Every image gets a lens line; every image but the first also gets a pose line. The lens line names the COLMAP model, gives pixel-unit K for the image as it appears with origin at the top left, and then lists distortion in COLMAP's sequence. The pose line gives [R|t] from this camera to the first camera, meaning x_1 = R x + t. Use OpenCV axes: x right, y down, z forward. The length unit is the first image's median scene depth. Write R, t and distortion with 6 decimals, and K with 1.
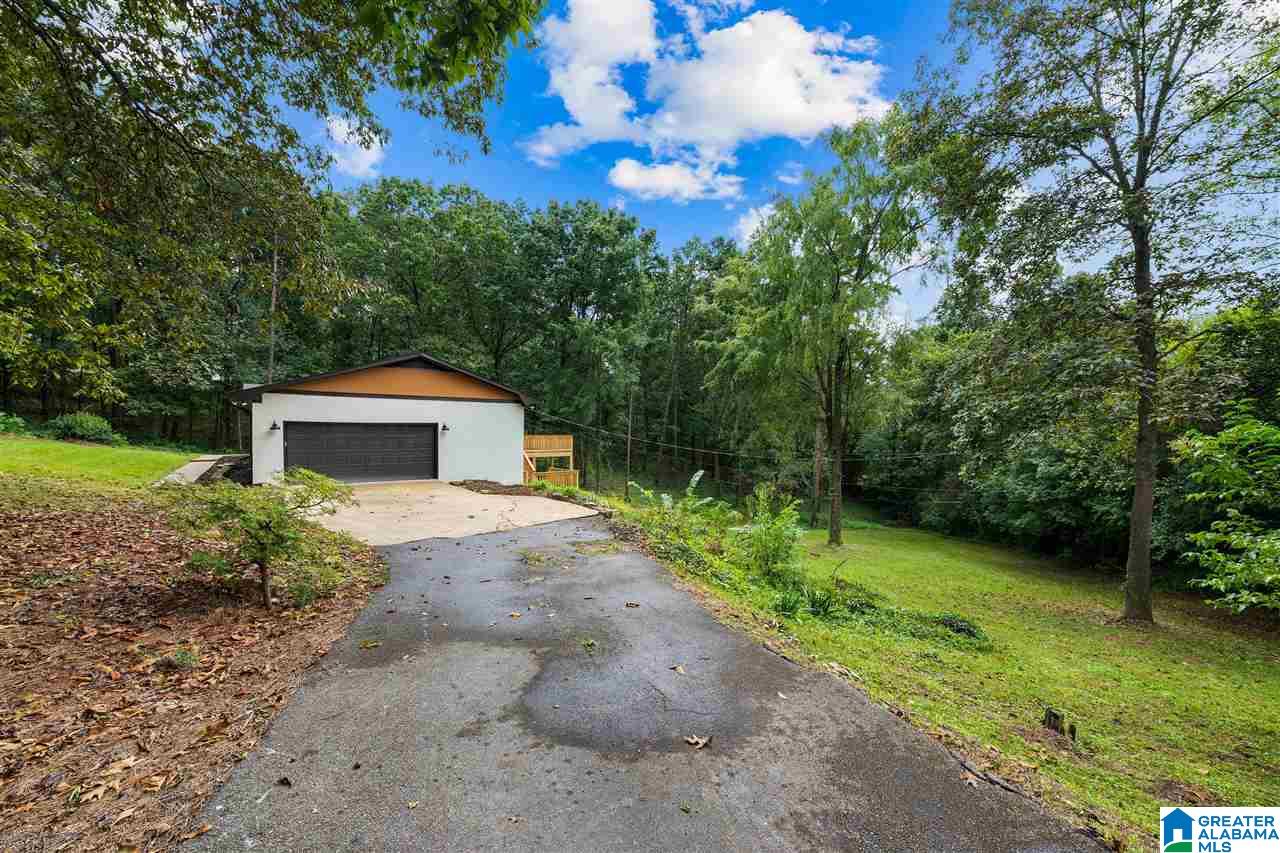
lens RADIAL K [[524.6, 0, 639.1], [0, 524.6, 433.7], [0, 0, 1]] dist [-0.001251, -0.000155]
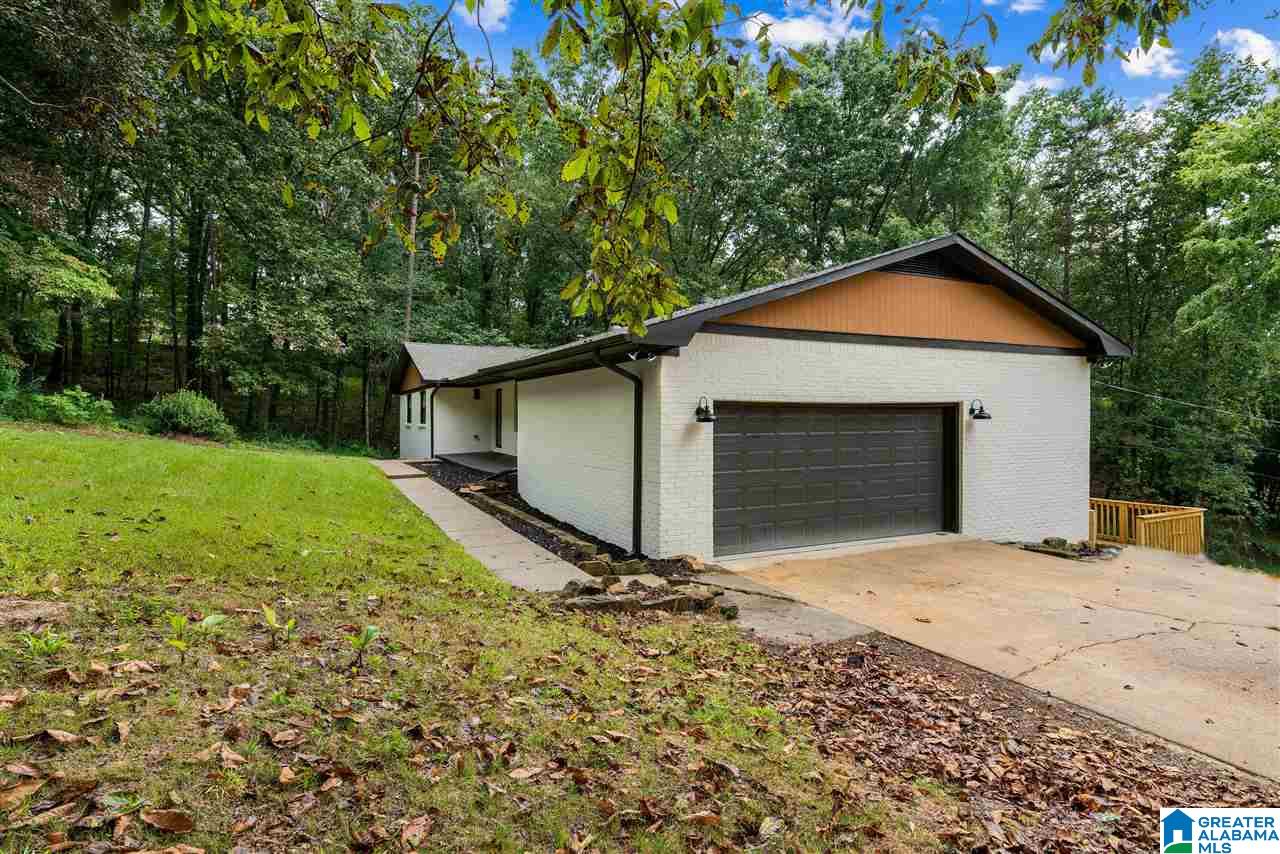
lens RADIAL K [[684.2, 0, 641.3], [0, 684.2, 421.8], [0, 0, 1]] dist [0.001946, 0.000231]
pose [[0.985217, -0.004770, -0.171245, -0.383373], [0.006467, 0.999935, 0.009352, -0.007802], [0.171190, -0.010321, 0.985184, 0.281173]]
